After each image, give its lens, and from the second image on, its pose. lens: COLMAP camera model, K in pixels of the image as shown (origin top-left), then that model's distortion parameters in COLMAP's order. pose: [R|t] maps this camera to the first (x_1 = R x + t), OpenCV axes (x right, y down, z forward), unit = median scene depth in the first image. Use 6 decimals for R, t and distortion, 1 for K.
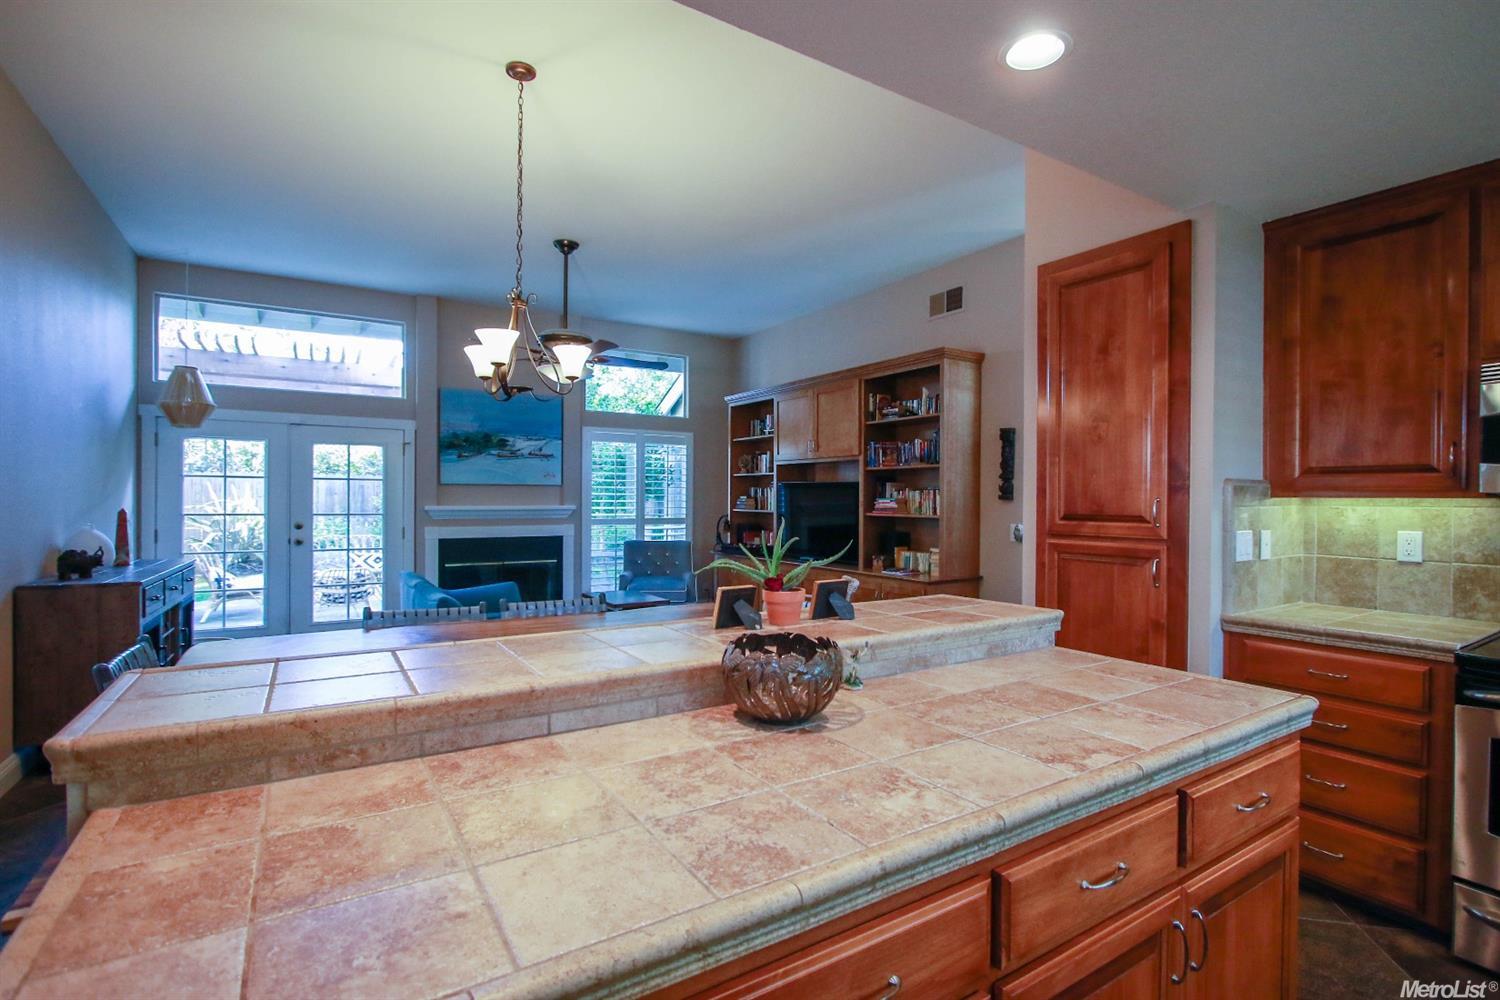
lens RADIAL K [[695.6, 0, 764.2], [0, 695.6, 499.0], [0, 0, 1]] dist [-0.003721, -0.000166]
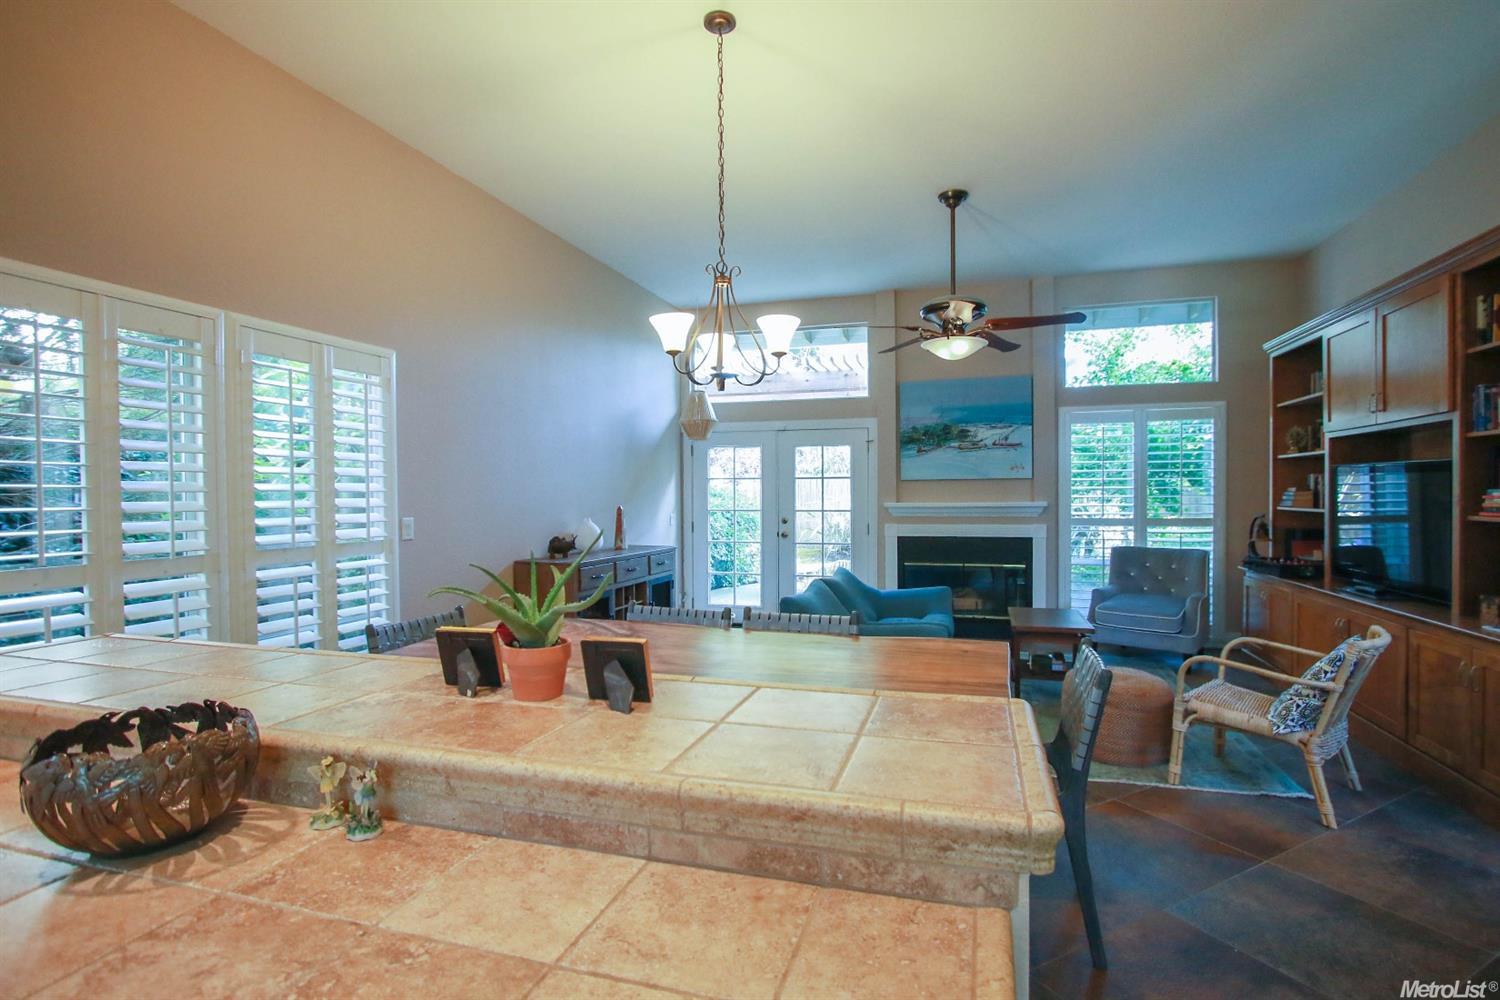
lens RADIAL K [[722.7, 0, 750.0], [0, 722.7, 500.0], [0, 0, 1]] dist [-0.008032, -0.000462]
pose [[0.668390, -0.003300, -0.743804, 0.150404], [0.009624, 0.999945, 0.004212, -0.000249], [0.743749, -0.009974, 0.668384, 0.163475]]
